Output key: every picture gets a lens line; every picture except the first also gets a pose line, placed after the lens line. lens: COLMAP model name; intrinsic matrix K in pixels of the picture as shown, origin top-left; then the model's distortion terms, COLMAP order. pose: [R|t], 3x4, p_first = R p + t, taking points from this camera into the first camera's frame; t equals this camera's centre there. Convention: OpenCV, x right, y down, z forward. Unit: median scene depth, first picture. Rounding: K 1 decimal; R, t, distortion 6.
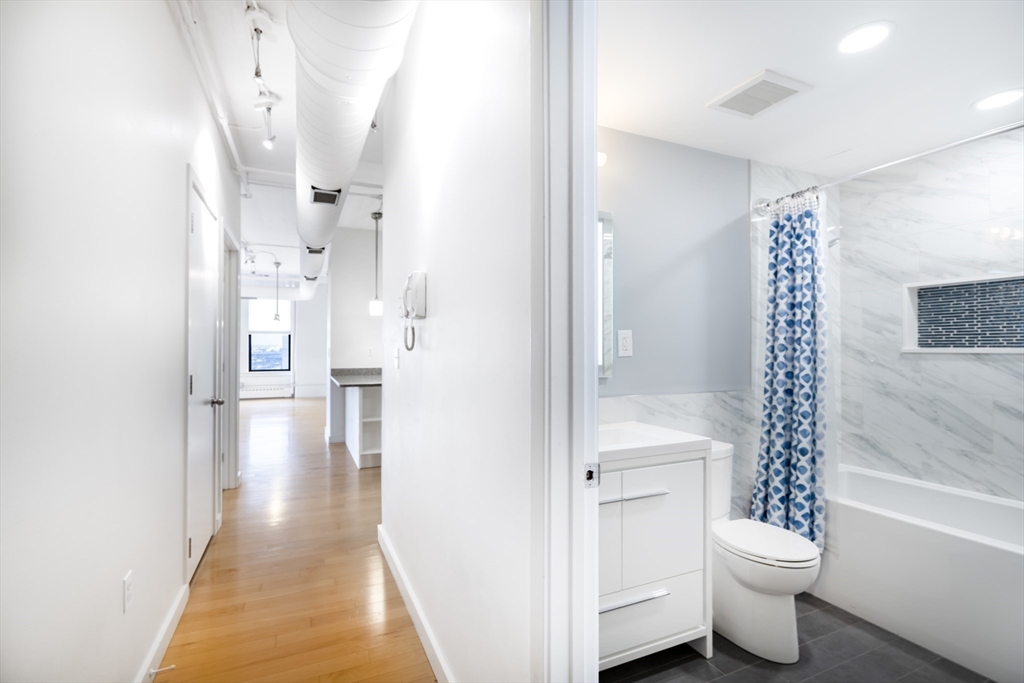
lens RADIAL K [[466.6, 0, 506.9], [0, 466.6, 344.0], [0, 0, 1]] dist [-0.001491, 0.000066]
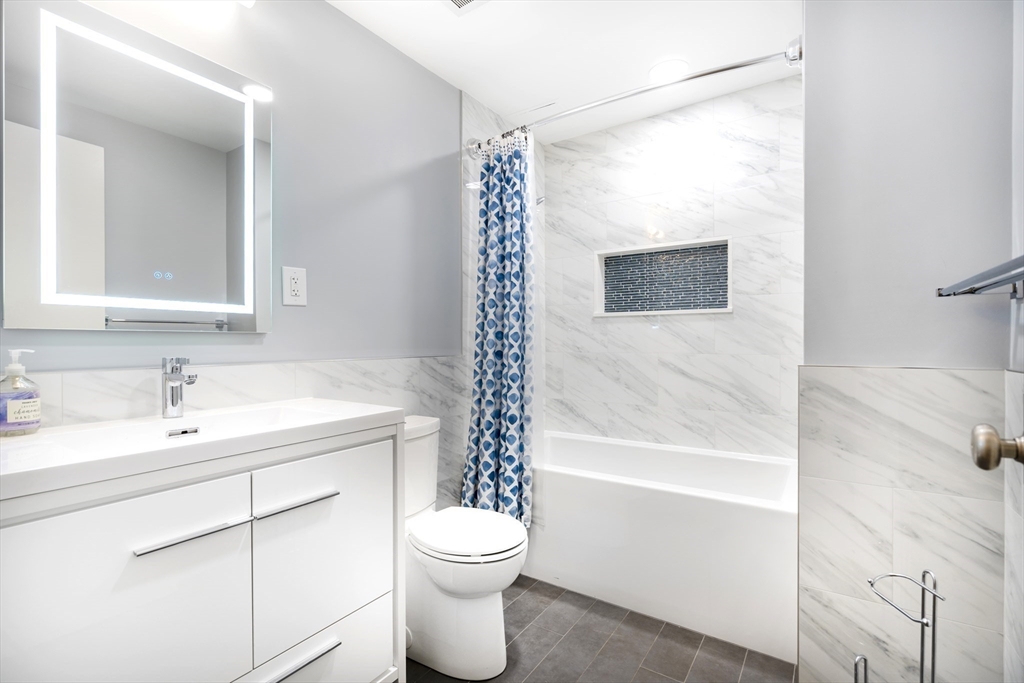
lens RADIAL K [[466.6, 0, 506.9], [0, 466.6, 344.0], [0, 0, 1]] dist [-0.001491, 0.000066]
pose [[0.853674, -0.004909, 0.520784, 0.154790], [-0.001628, 0.999926, 0.012093, 0.073156], [-0.520805, -0.011171, 0.853603, 0.232904]]
